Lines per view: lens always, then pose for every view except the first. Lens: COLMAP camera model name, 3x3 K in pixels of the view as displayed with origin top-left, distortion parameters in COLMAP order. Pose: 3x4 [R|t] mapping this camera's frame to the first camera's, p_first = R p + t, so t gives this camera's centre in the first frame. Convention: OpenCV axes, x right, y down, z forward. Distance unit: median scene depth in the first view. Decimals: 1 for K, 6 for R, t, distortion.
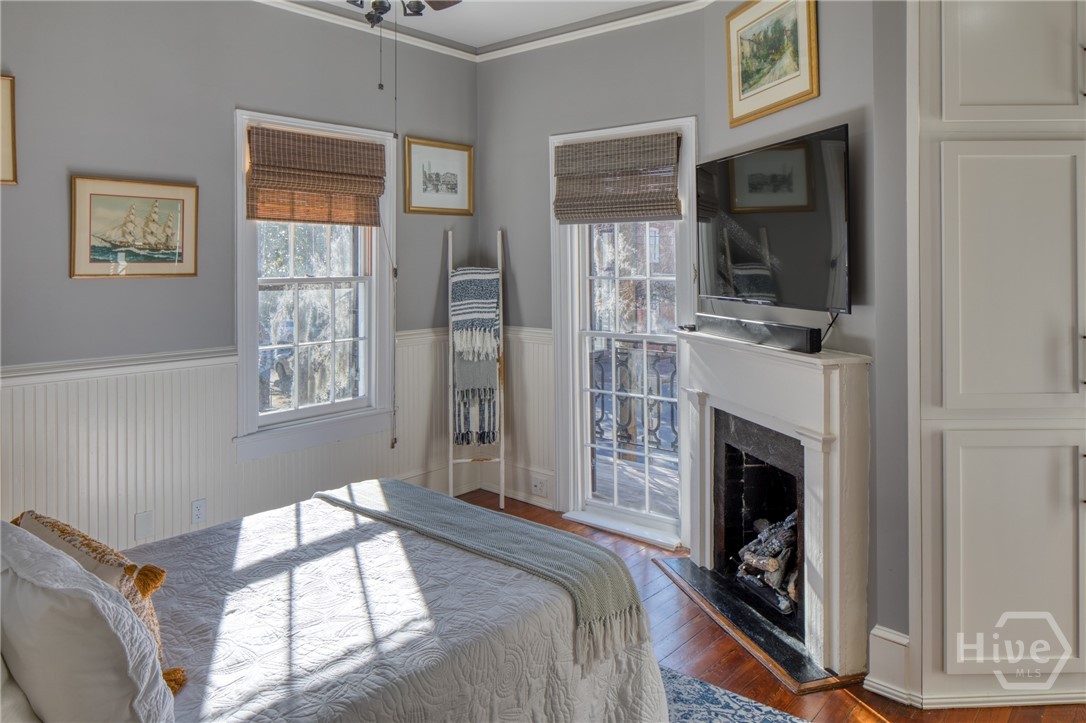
lens RADIAL K [[754.7, 0, 543.0], [0, 754.7, 361.5], [0, 0, 1]] dist [-0.060295, 0.000151]
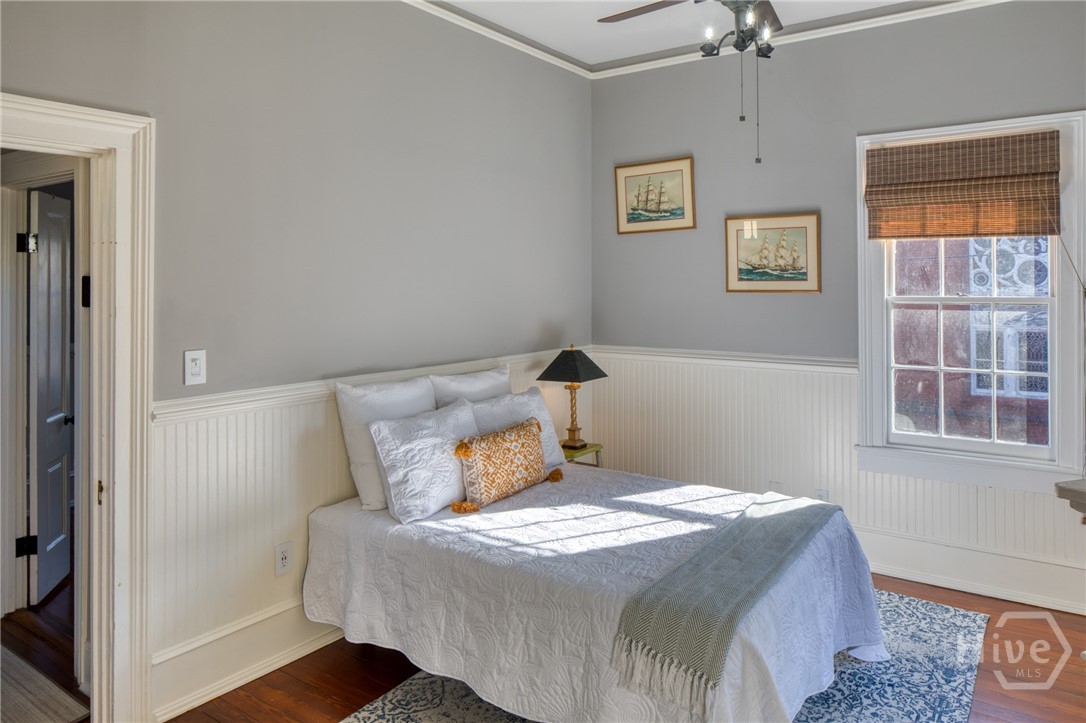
lens RADIAL K [[732.5, 0, 543.0], [0, 732.5, 361.5], [0, 0, 1]] dist [-0.001204, -0.002836]
pose [[0.081200, 0.090337, -0.992595, 0.631233], [-0.132963, 0.987964, 0.079039, -0.043952], [0.987789, 0.125561, 0.092234, 0.501136]]
